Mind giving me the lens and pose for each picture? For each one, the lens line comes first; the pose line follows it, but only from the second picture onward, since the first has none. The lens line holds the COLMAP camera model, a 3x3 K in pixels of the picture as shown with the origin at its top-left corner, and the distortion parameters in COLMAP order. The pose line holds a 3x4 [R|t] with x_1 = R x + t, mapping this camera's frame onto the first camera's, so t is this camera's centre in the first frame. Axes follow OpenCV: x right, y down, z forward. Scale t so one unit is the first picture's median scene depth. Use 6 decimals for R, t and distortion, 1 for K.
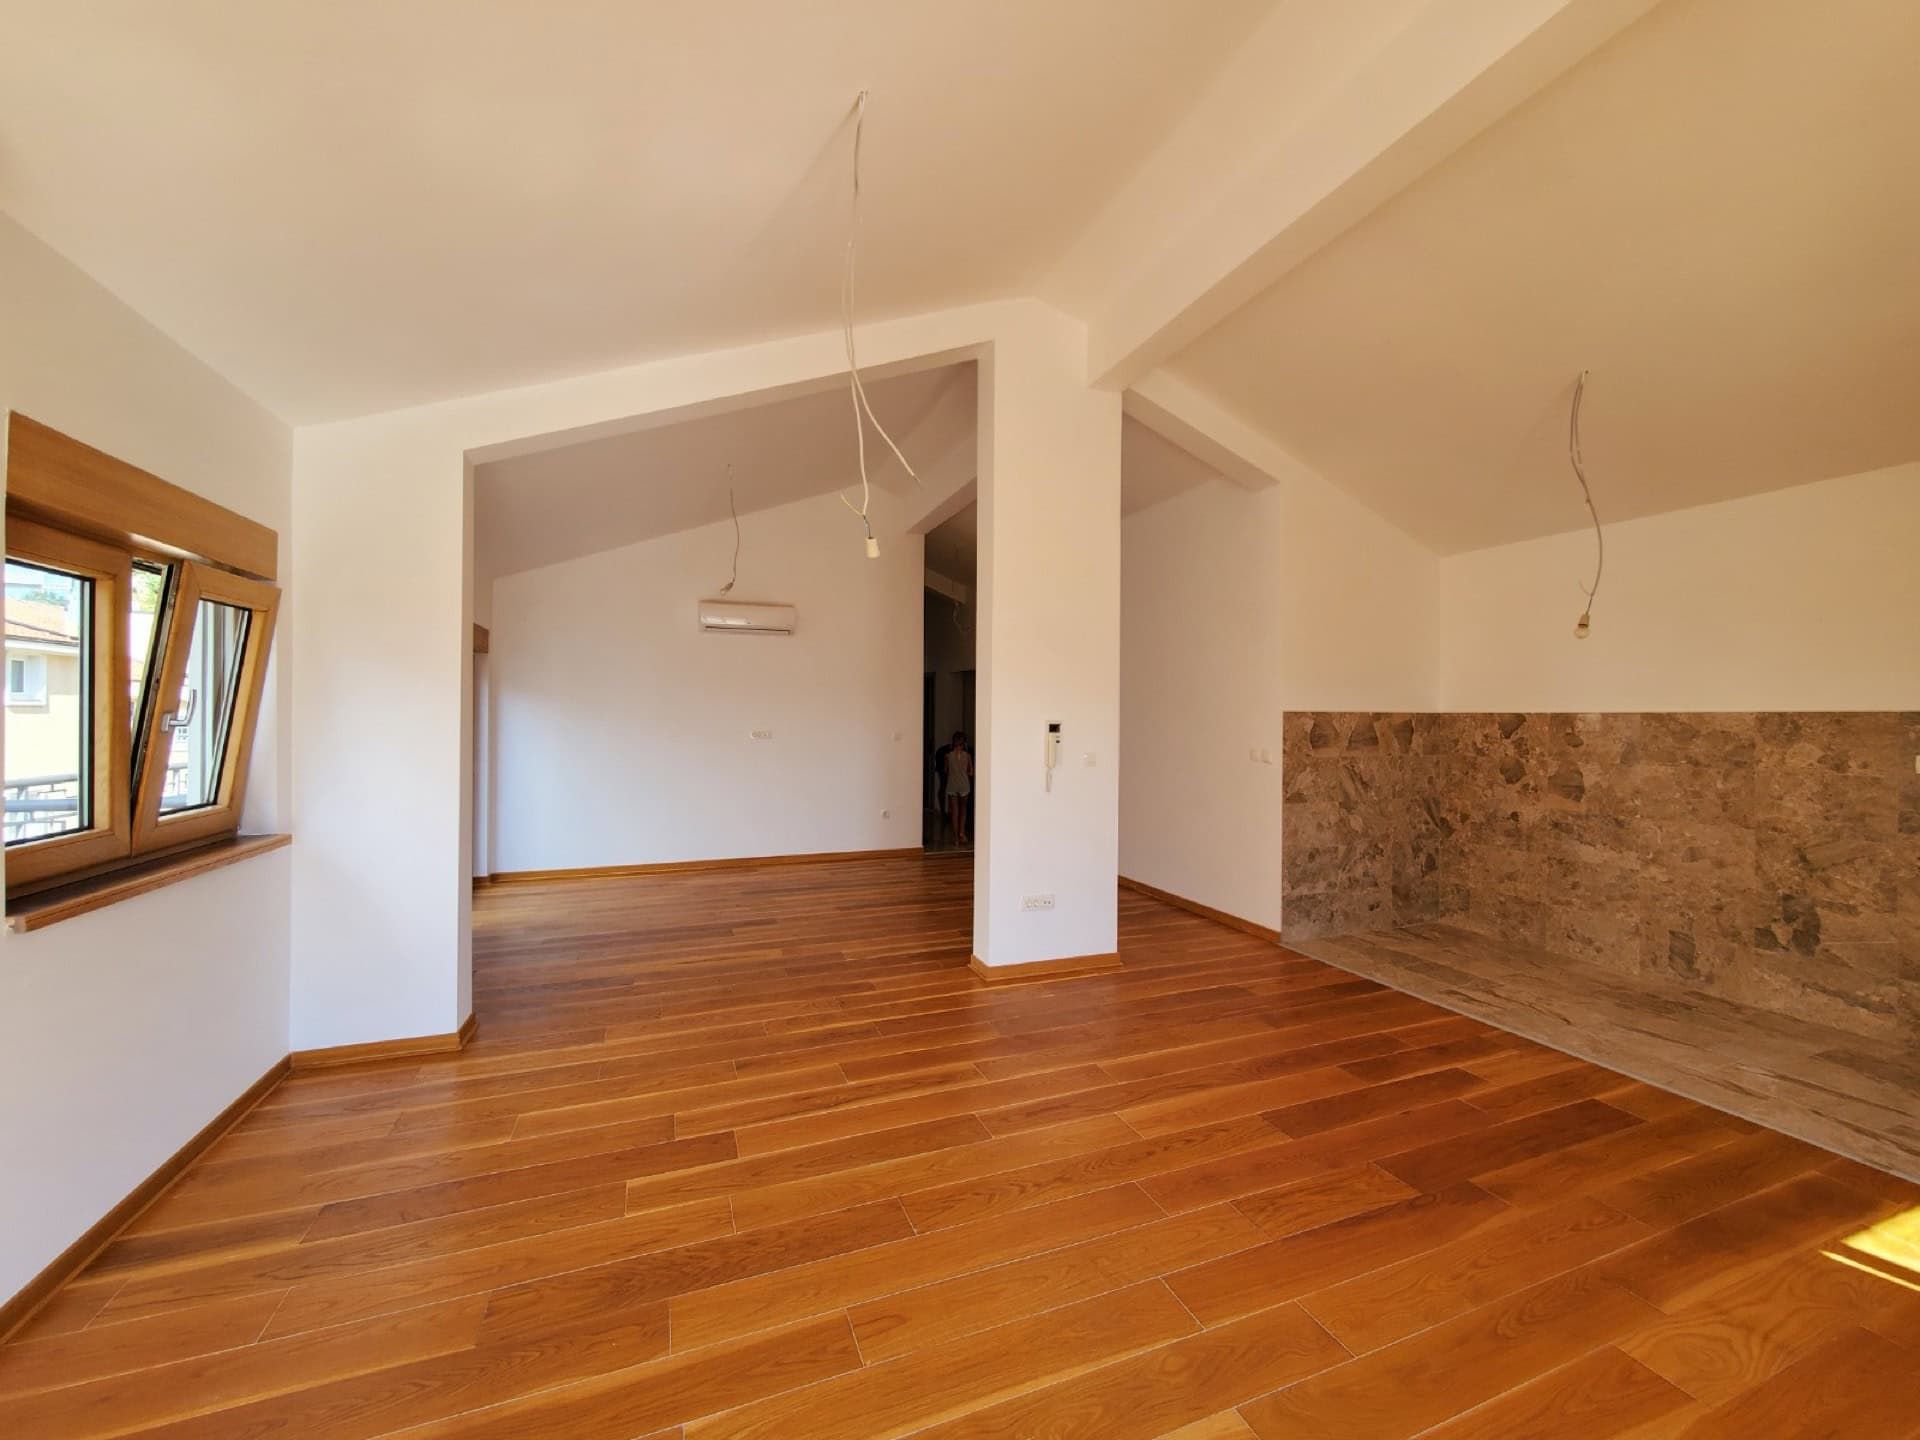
lens RADIAL K [[766.2, 0, 956.4], [0, 766.2, 725.7], [0, 0, 1]] dist [0.000118, -0.001858]
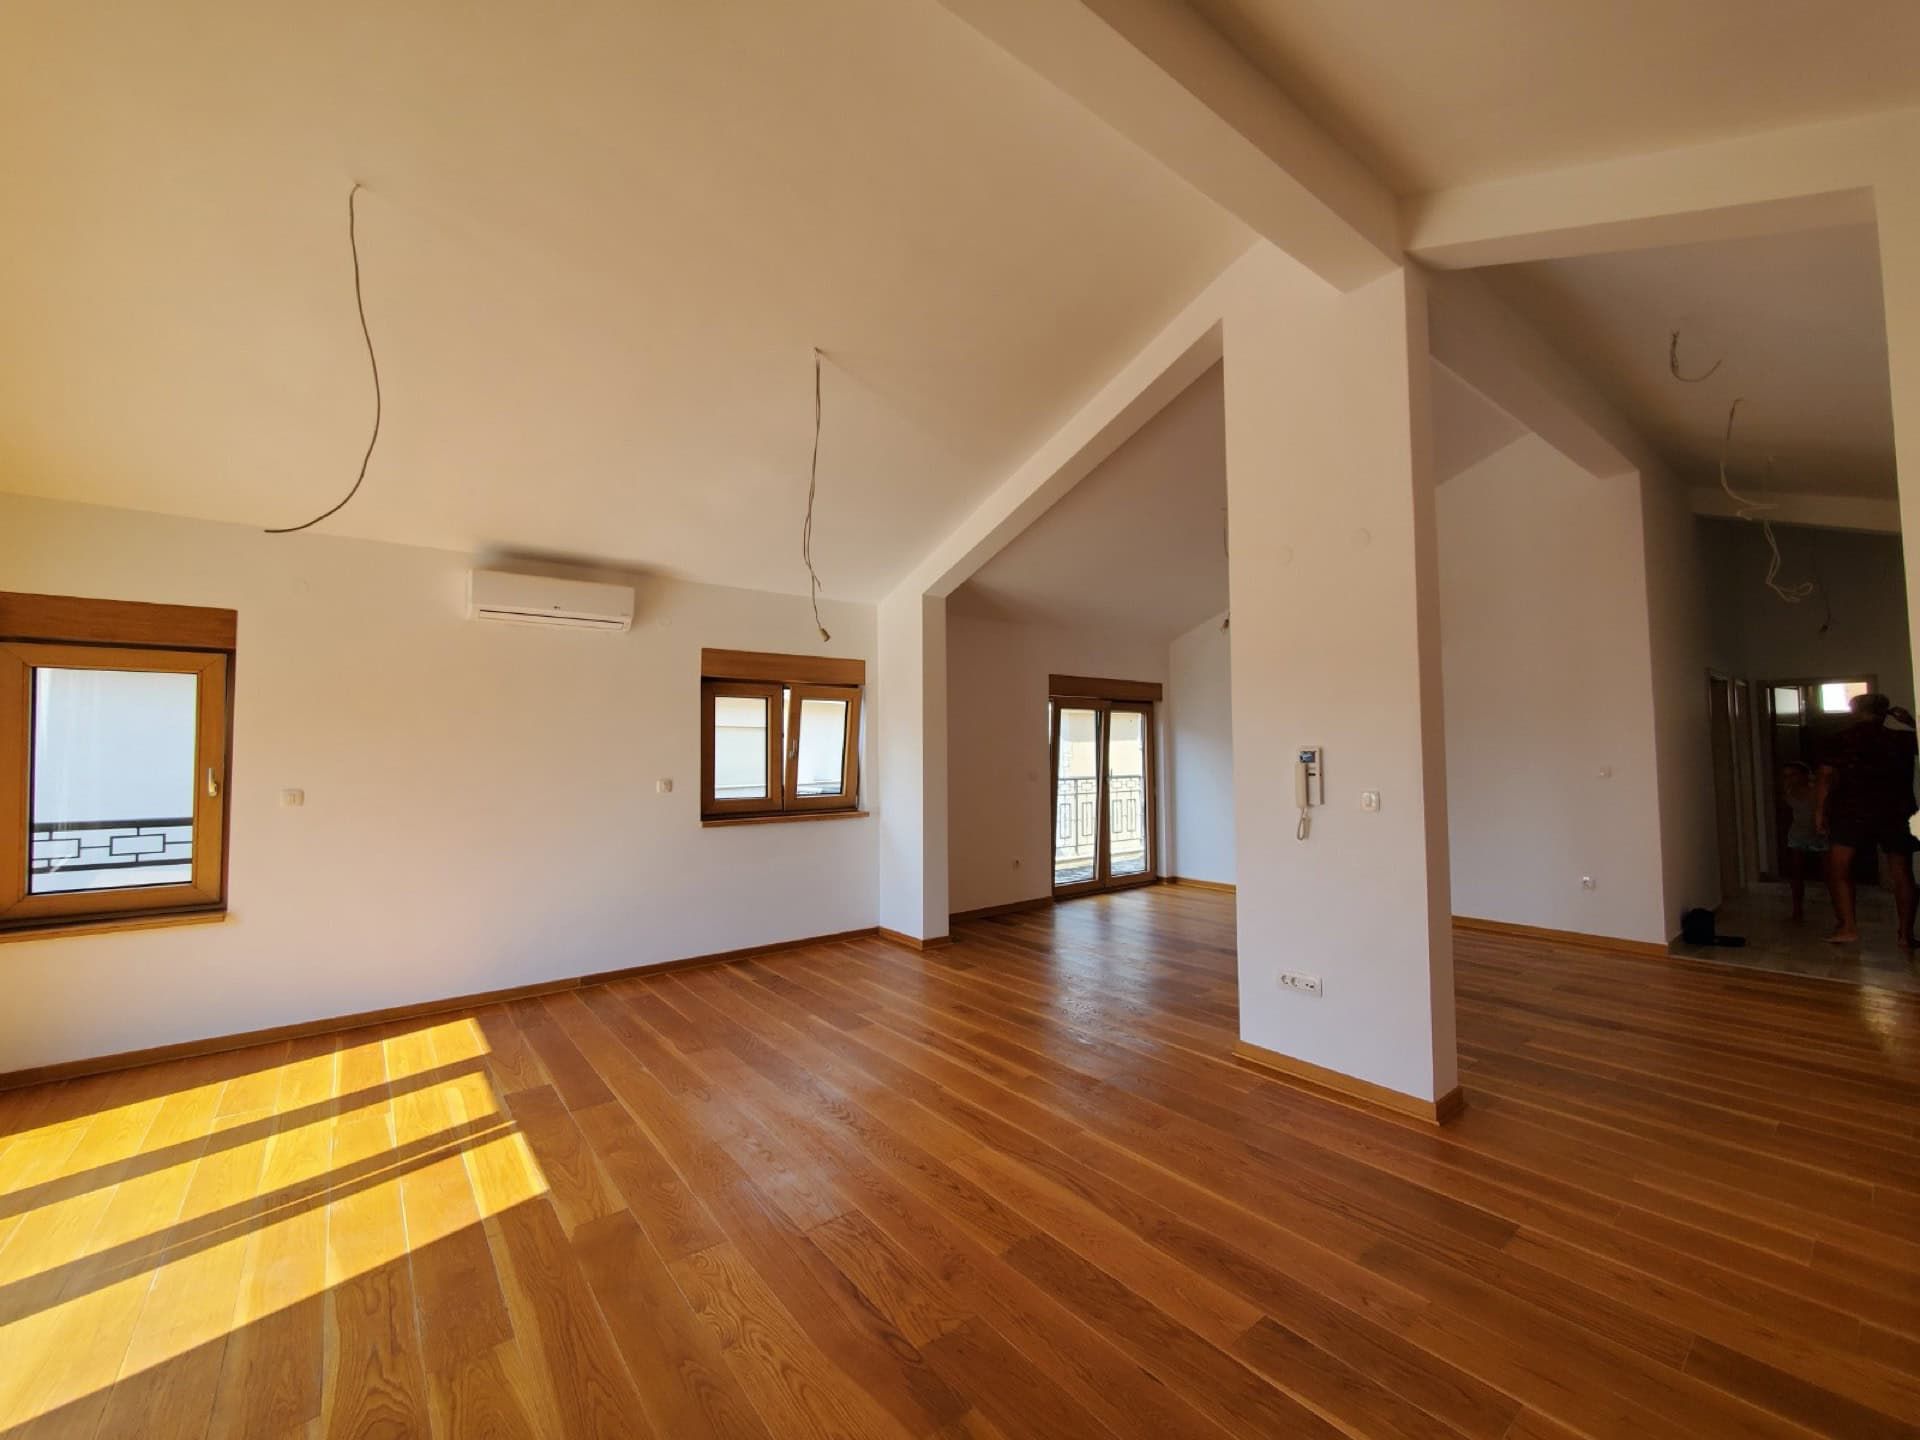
lens RADIAL K [[766.2, 0, 949.4], [0, 766.2, 717.9], [0, 0, 1]] dist [0.000118, -0.001858]
pose [[0.291527, -0.052620, -0.955114, 0.866148], [-0.002057, 0.998449, -0.055635, 0.008054], [0.956560, 0.018183, 0.290966, 0.490875]]
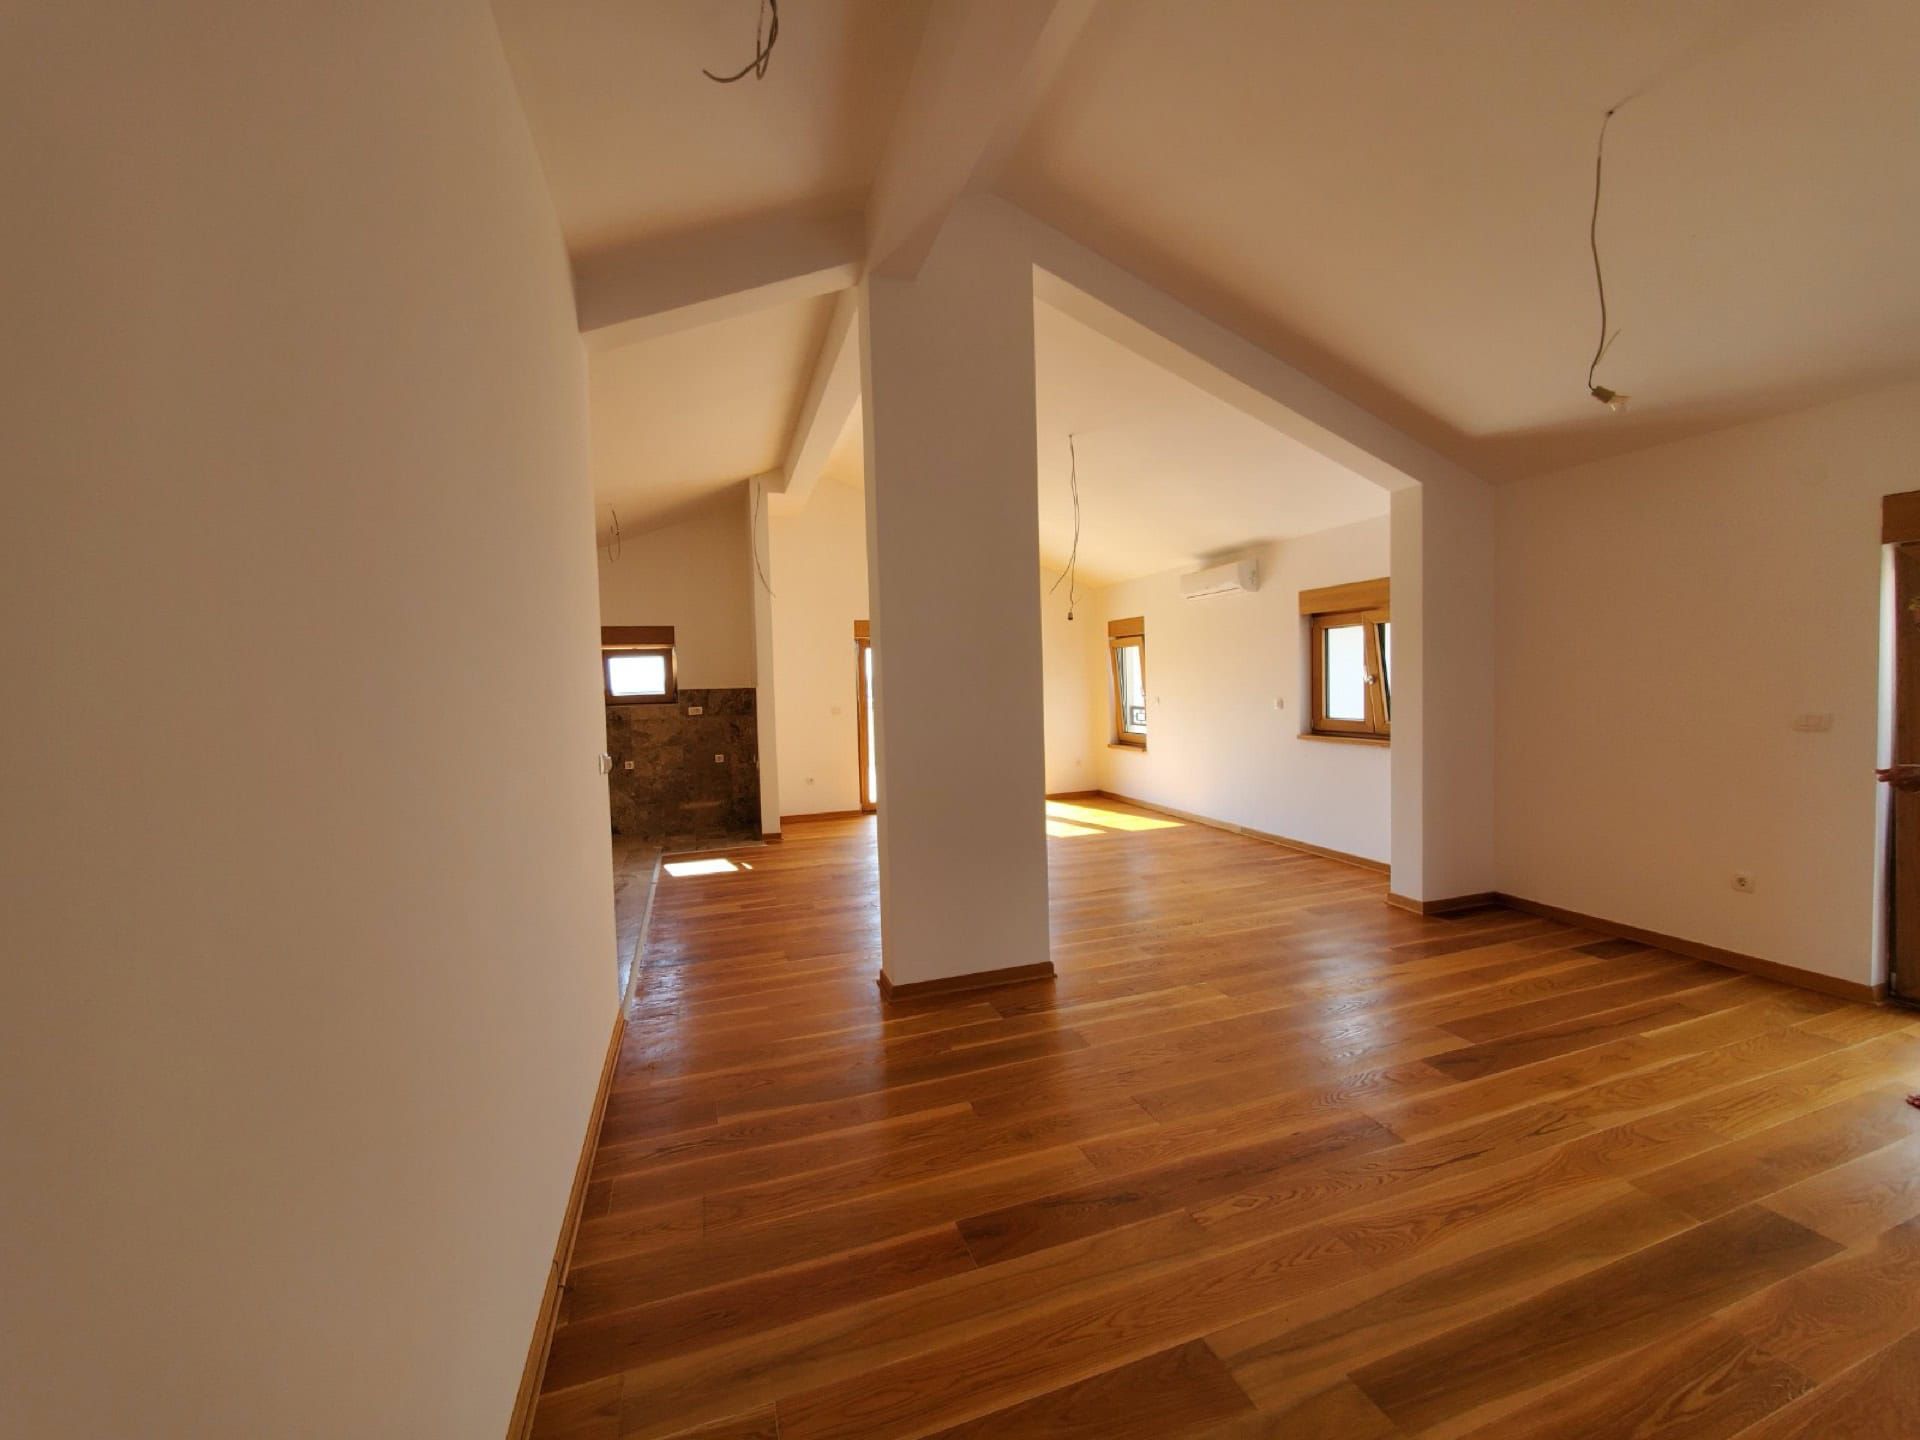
lens RADIAL K [[766.2, 0, 956.9], [0, 766.2, 719.3], [0, 0, 1]] dist [0.000118, -0.001858]
pose [[-0.999006, 0.021991, 0.038778, 0.104928], [0.024431, 0.997677, 0.063598, -0.042439], [-0.037289, 0.064482, -0.997222, 2.184666]]
